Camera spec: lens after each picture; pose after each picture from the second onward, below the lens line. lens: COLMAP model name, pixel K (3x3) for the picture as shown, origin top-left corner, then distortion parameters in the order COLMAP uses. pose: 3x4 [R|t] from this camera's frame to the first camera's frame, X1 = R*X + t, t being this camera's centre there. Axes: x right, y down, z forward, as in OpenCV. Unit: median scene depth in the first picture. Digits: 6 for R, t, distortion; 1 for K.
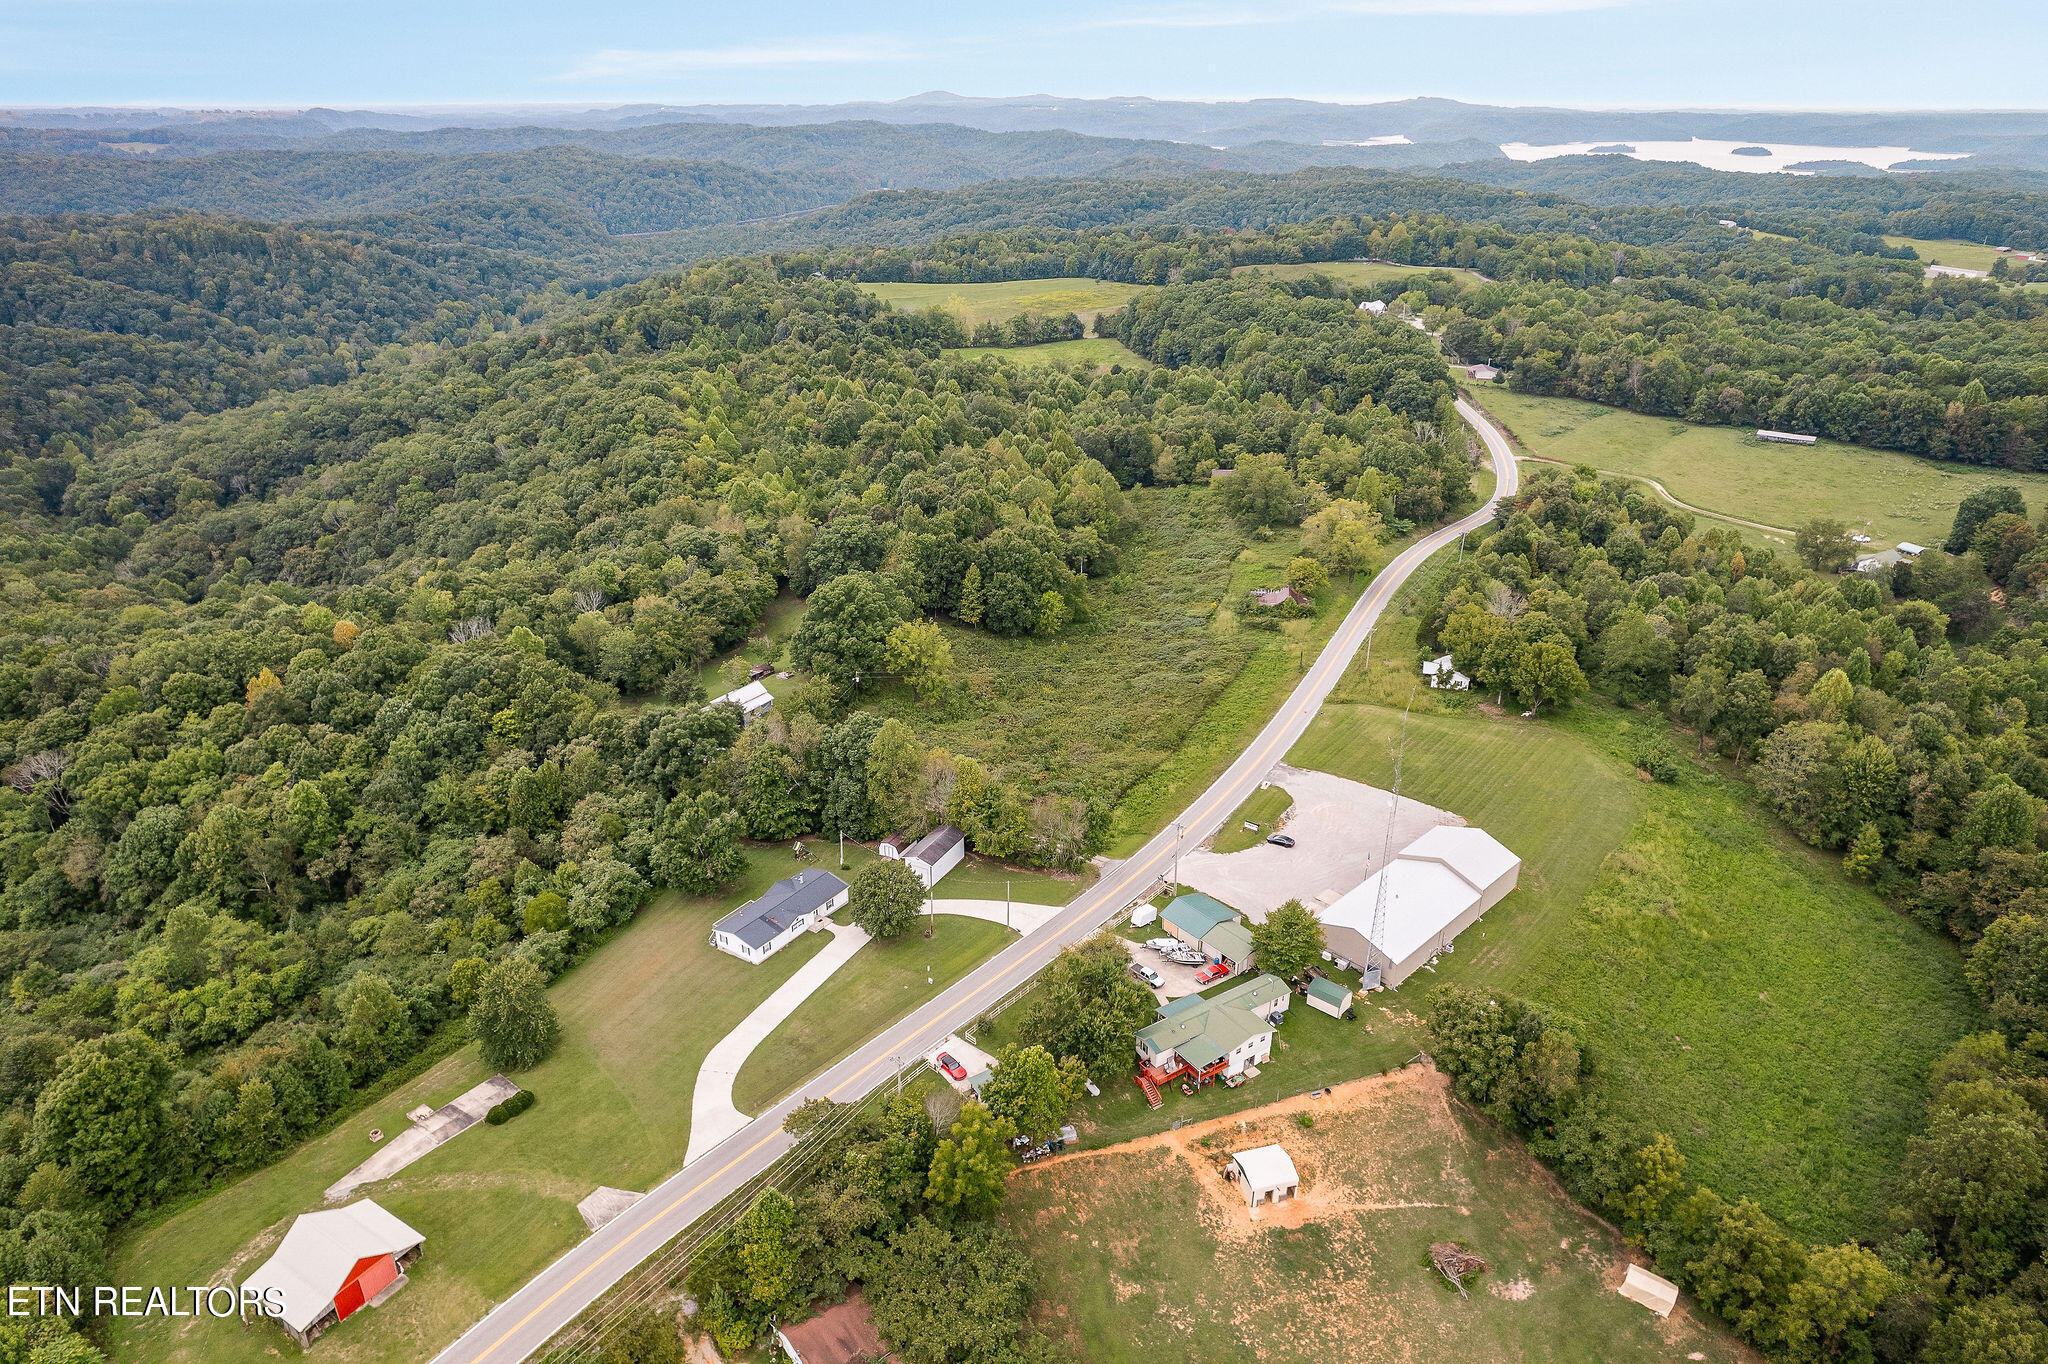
lens RADIAL K [[1305.9, 0, 1027.0], [0, 1305.9, 681.1], [0, 0, 1]] dist [-0.081147, 0.070559]
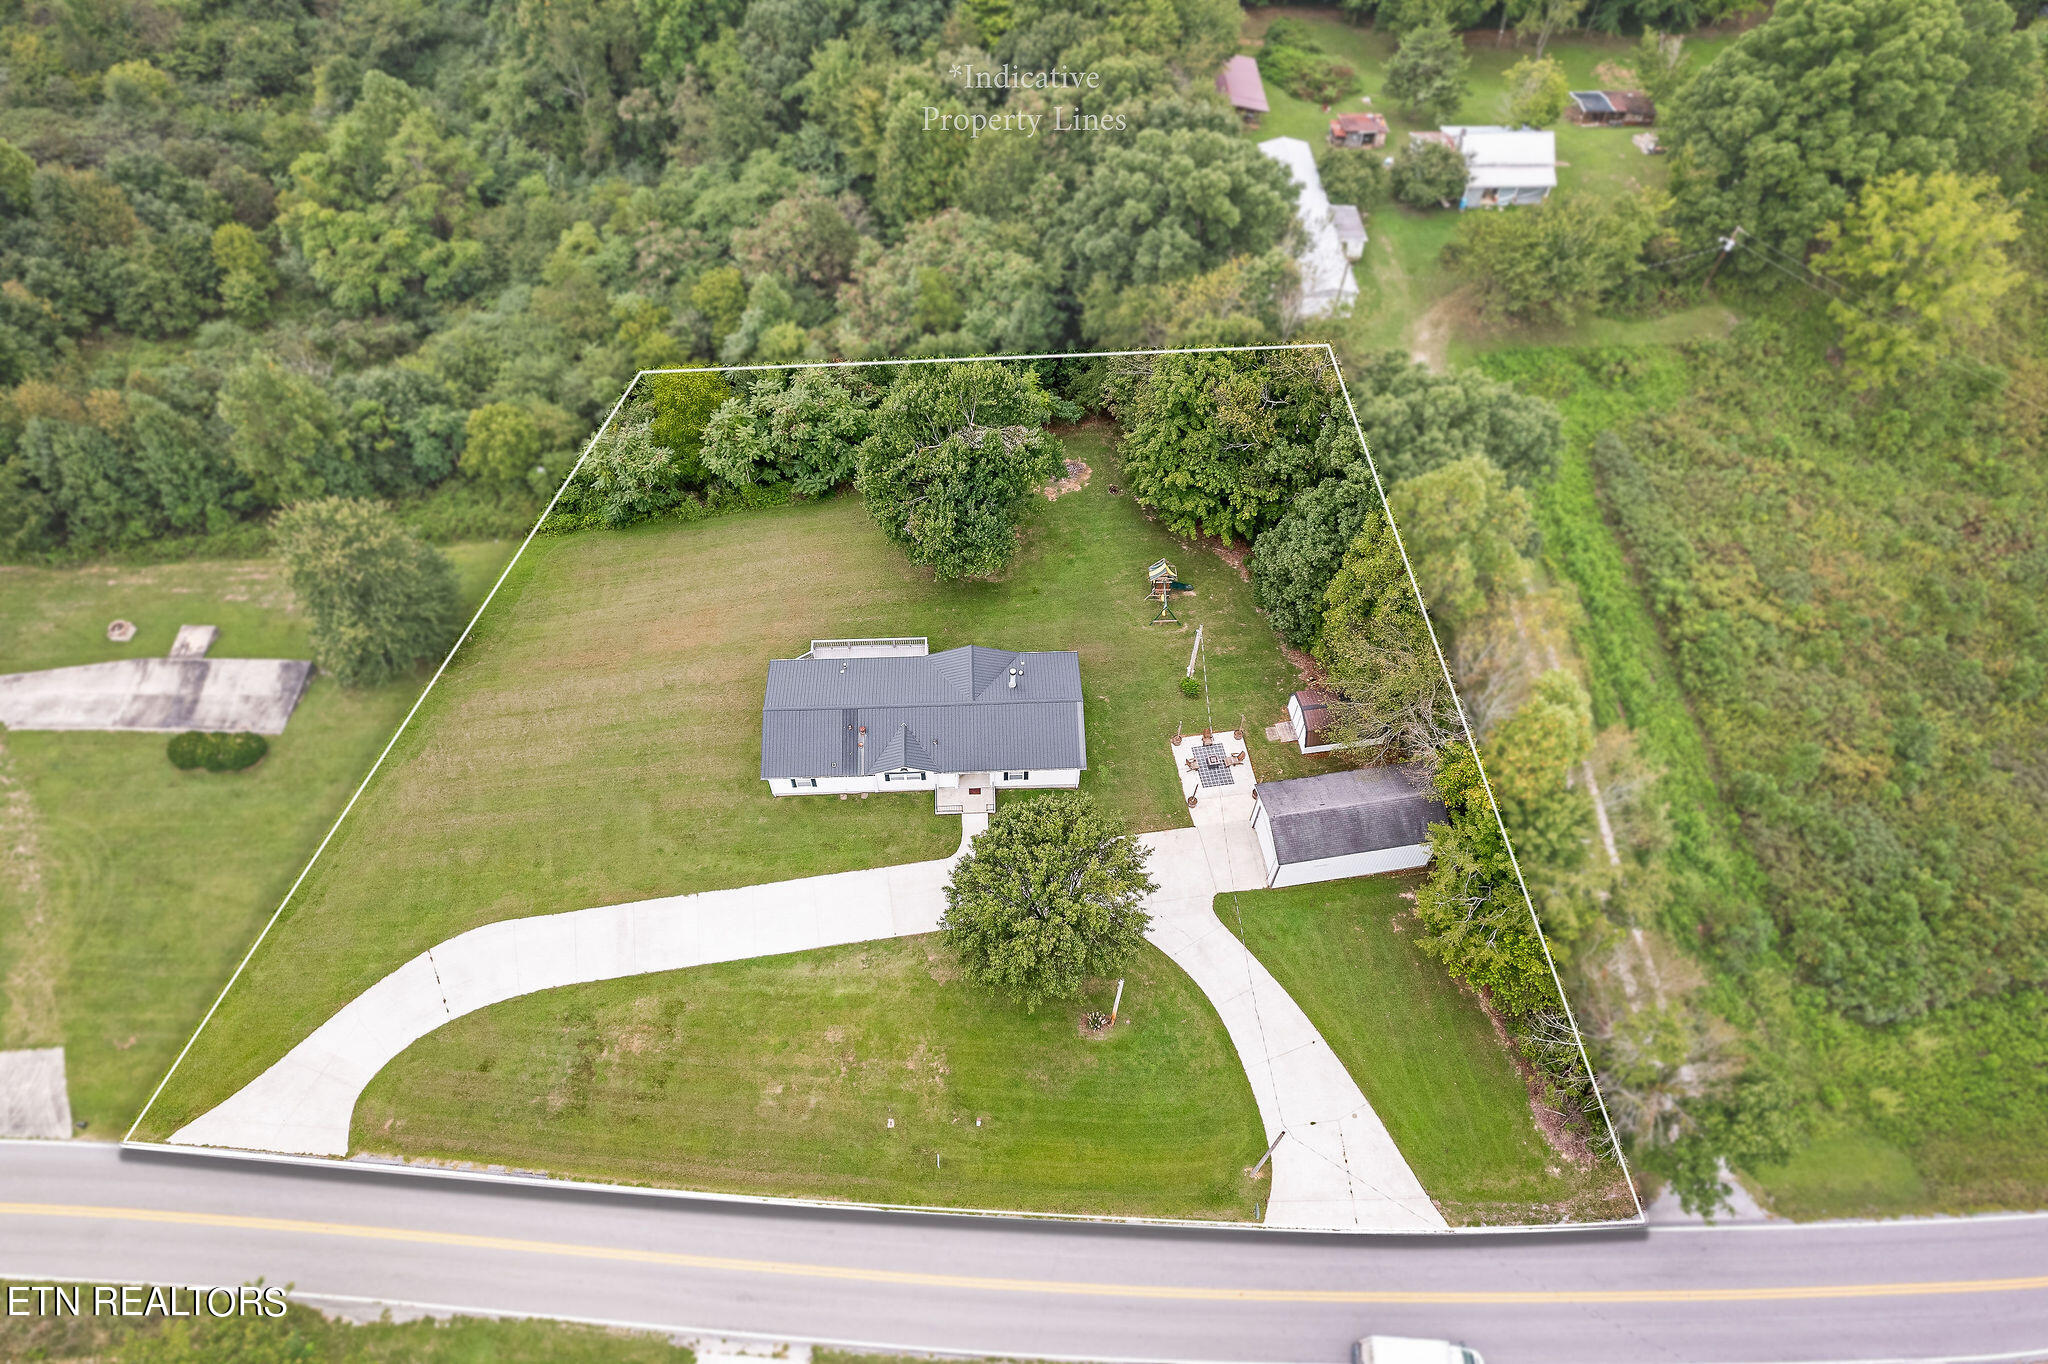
lens RADIAL K [[1305.9, 0, 1027.0], [0, 1305.9, 681.1], [0, 0, 1]] dist [-0.081147, 0.070559]
pose [[0.602593, 0.667991, -0.436657, 0.014393], [-0.341635, 0.710408, 0.615310, -0.110830], [0.721226, -0.221605, 0.656296, 0.743353]]
